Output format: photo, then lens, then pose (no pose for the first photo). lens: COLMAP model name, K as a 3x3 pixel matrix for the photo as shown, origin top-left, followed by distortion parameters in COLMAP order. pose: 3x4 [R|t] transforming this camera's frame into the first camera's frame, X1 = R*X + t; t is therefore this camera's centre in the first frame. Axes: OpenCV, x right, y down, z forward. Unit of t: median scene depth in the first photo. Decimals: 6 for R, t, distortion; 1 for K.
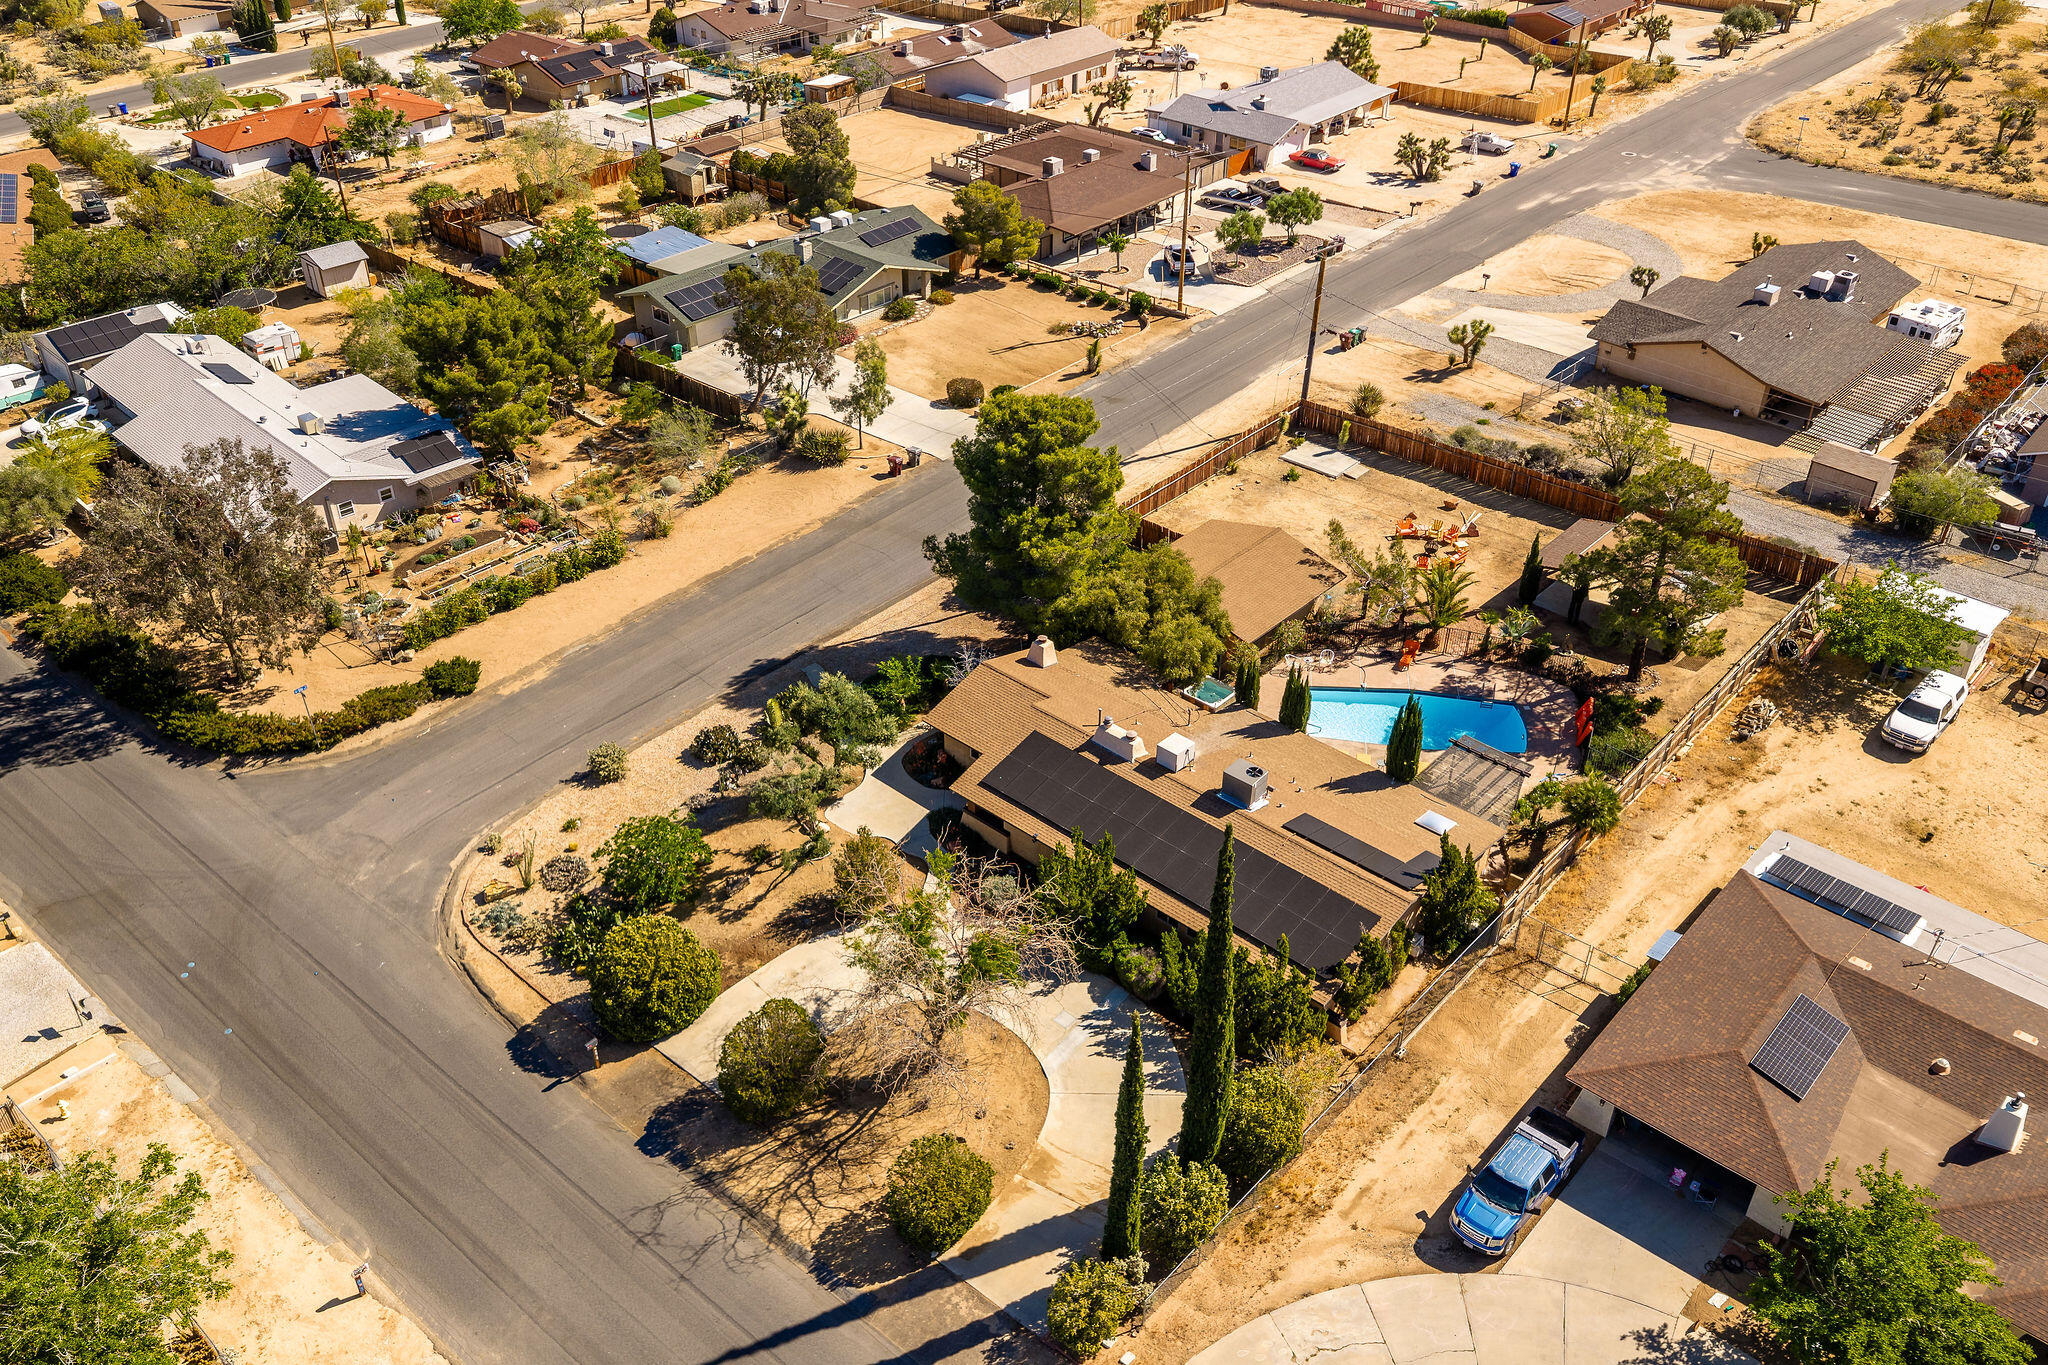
lens RADIAL K [[1701.1, 0, 1013.9], [0, 1701.1, 687.6], [0, 0, 1]] dist [0.038971, 0.004578]
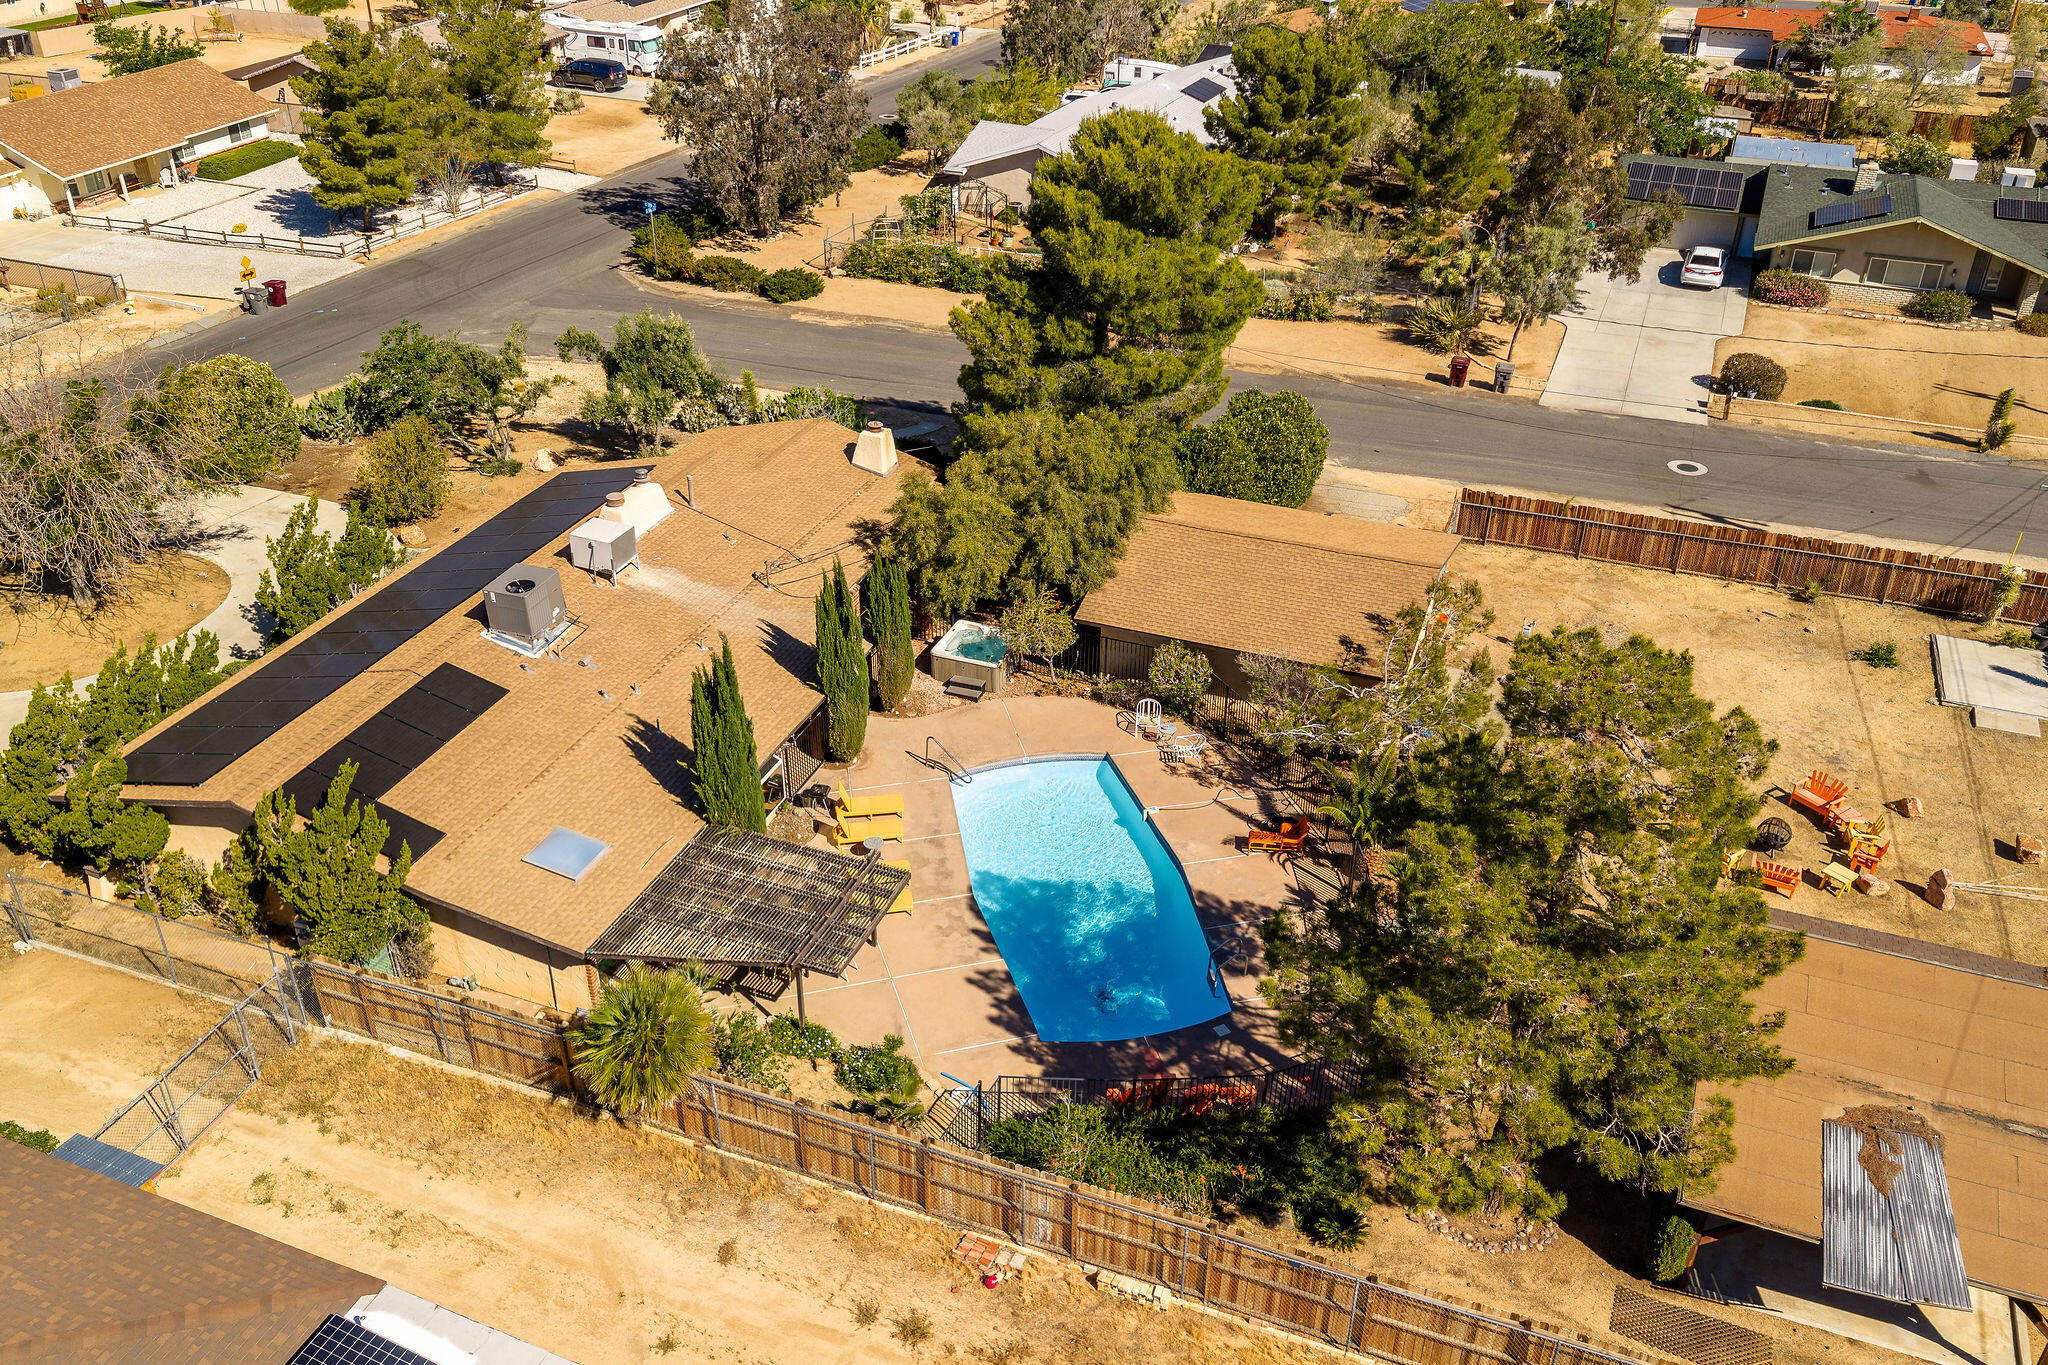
lens RADIAL K [[1675.1, 0, 995.8], [0, 1675.1, 686.0], [0, 0, 1]] dist [-0.002278, -0.001482]
pose [[0.335384, 0.486197, -0.806926, 0.669979], [-0.534793, 0.803404, 0.261798, -0.157423], [0.775573, 0.343736, 0.529464, 0.825144]]
